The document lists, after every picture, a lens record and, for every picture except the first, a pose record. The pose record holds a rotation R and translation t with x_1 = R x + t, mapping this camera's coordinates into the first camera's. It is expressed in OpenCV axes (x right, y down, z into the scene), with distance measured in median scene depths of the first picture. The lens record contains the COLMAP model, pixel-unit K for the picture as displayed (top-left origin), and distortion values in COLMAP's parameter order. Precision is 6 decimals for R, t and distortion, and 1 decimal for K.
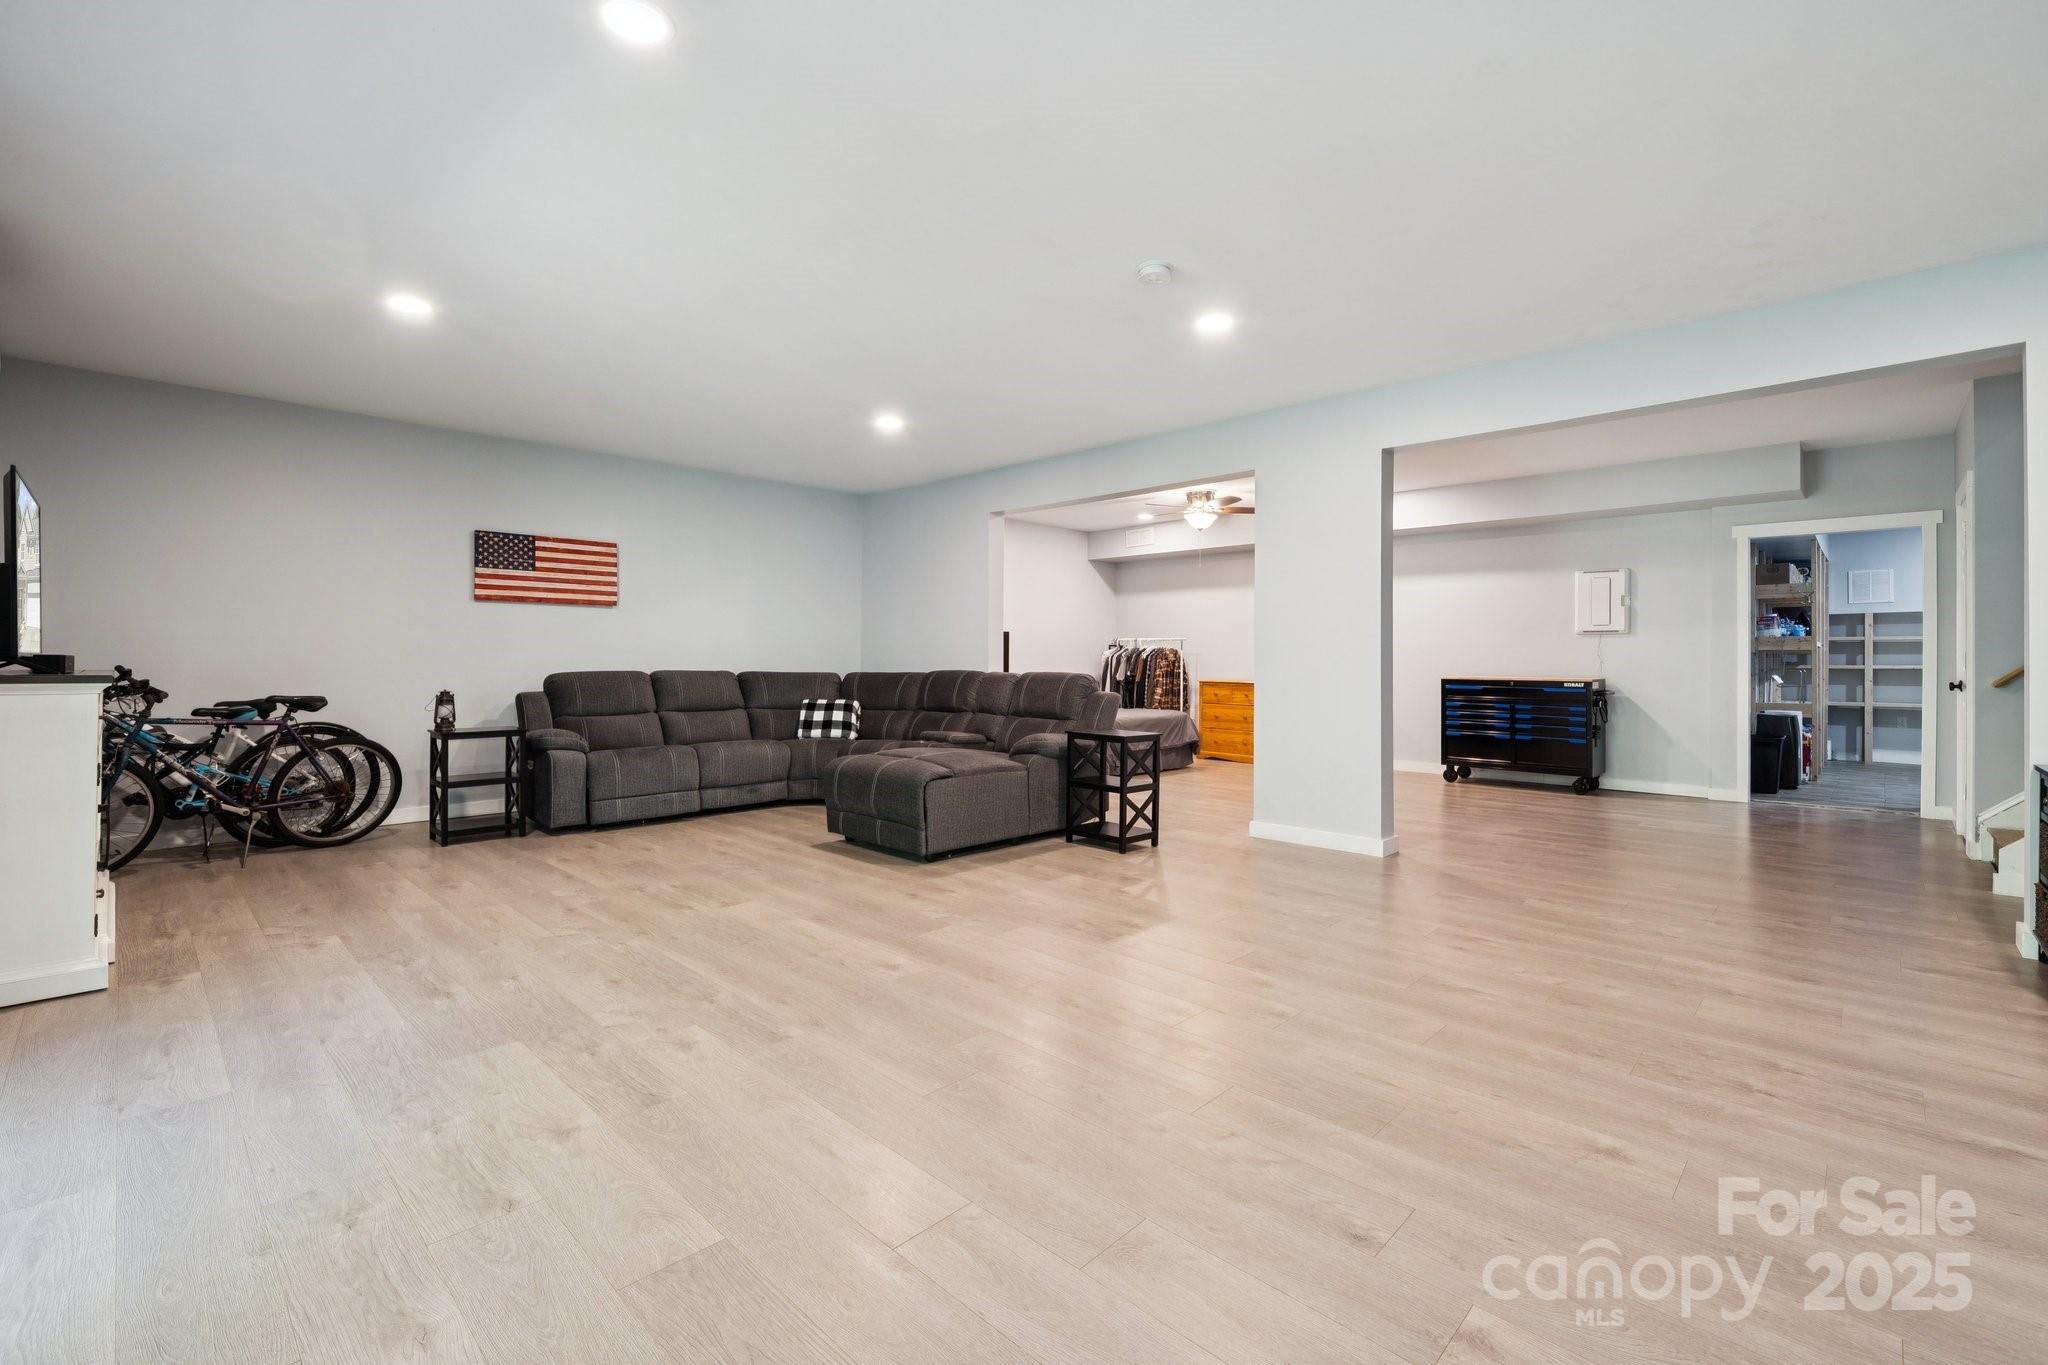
lens RADIAL K [[877.5, 0, 1028.3], [0, 877.5, 664.2], [0, 0, 1]] dist [-0.001316, -0.000162]
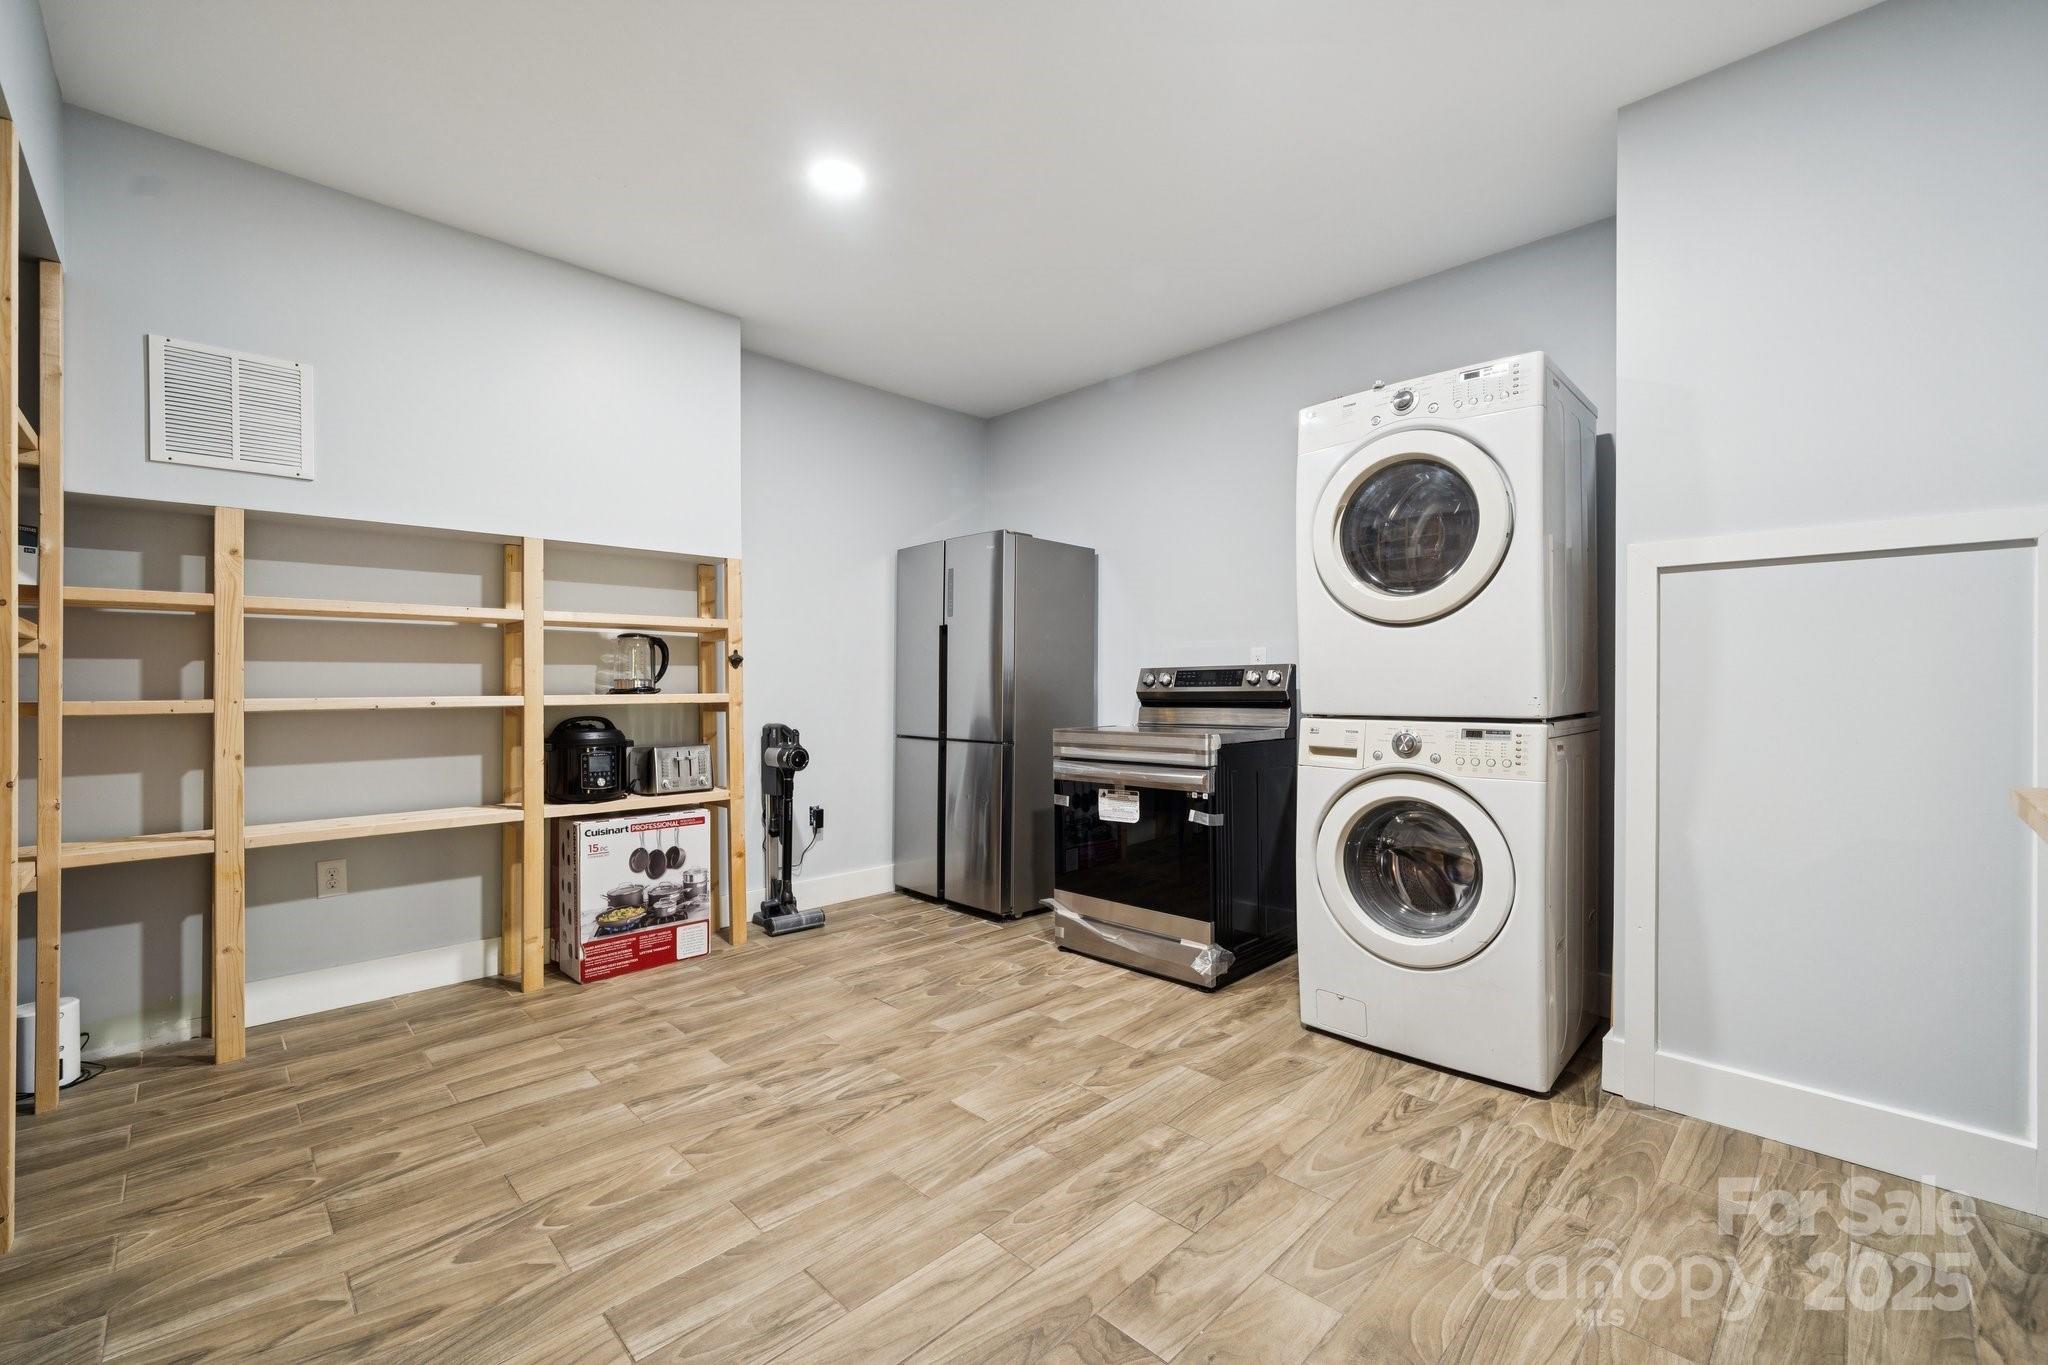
lens RADIAL K [[824.7, 0, 1029.0], [0, 824.7, 675.5], [0, 0, 1]] dist [0.001273, 0.000112]
pose [[0.031618, 0.000493, 0.999500, 0.698636], [-0.000661, 1.000000, -0.000473, -0.006081], [-0.999500, -0.000645, 0.031618, 0.730988]]
